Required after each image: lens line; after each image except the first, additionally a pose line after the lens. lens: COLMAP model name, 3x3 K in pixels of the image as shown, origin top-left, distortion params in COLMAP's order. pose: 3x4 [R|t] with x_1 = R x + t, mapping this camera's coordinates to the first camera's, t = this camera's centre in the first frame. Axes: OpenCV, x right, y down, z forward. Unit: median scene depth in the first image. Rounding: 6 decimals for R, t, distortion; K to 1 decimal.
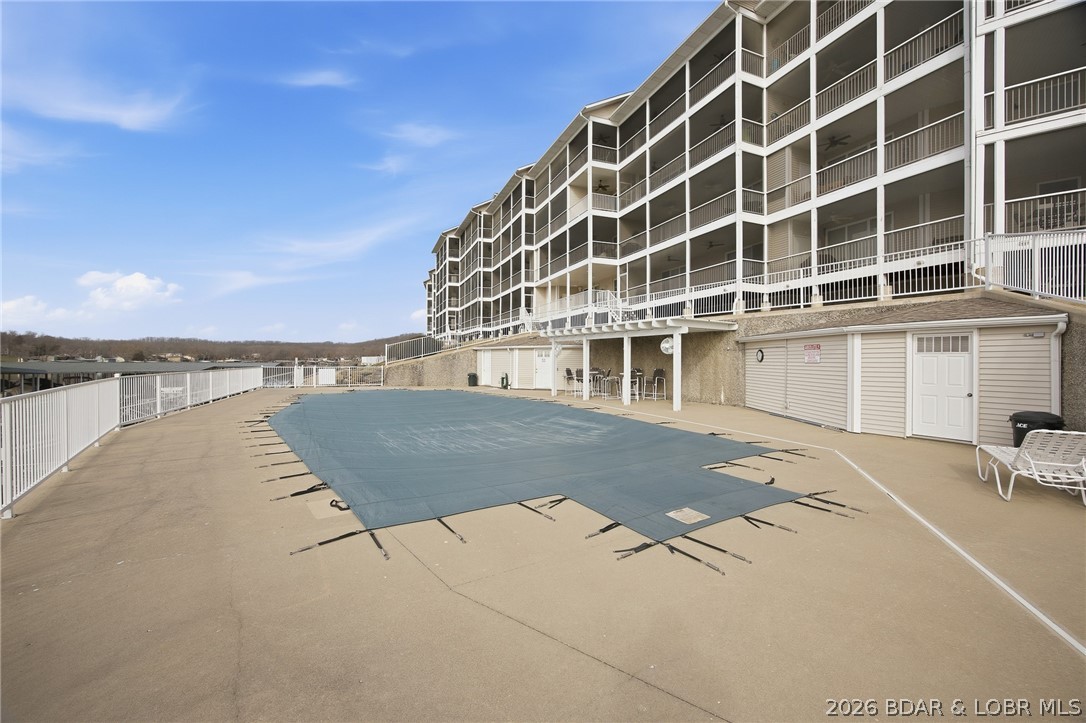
lens RADIAL K [[431.4, 0, 543.0], [0, 431.4, 361.5], [0, 0, 1]] dist [-0.001738, -0.000074]
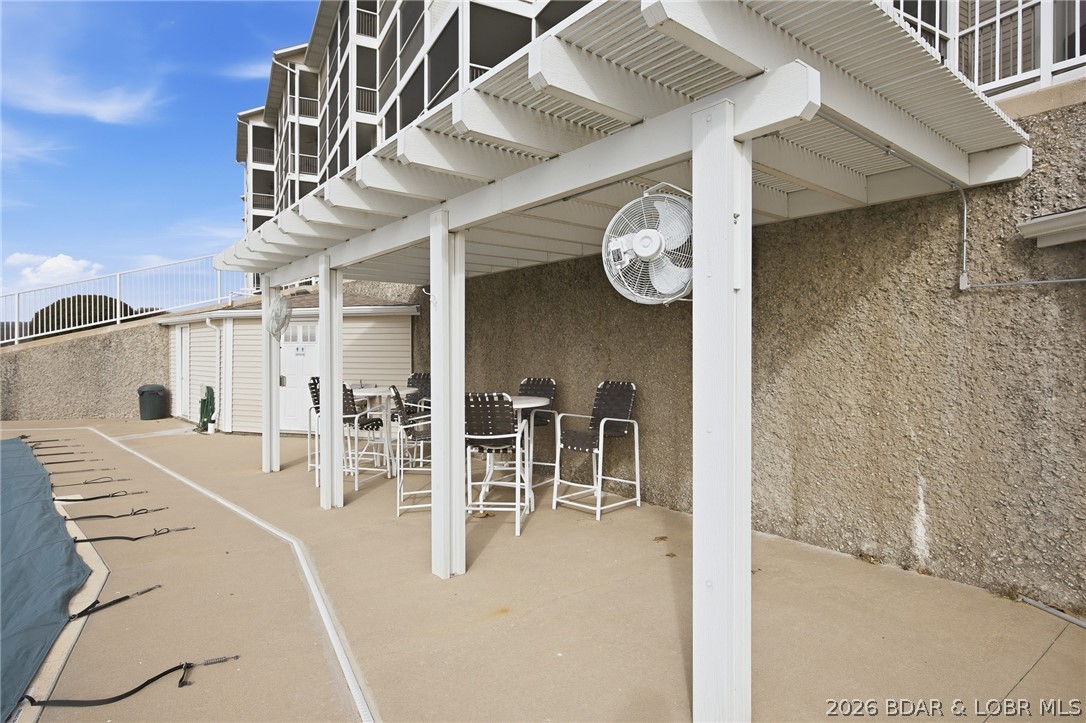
lens RADIAL K [[579.7, 0, 543.0], [0, 579.7, 361.5], [0, 0, 1]] dist [0.044158, 0.000121]
pose [[0.994013, -0.008238, 0.108948, 0.139869], [0.006402, 0.999832, 0.017192, -0.001100], [-0.109071, -0.016391, 0.993899, 0.488333]]
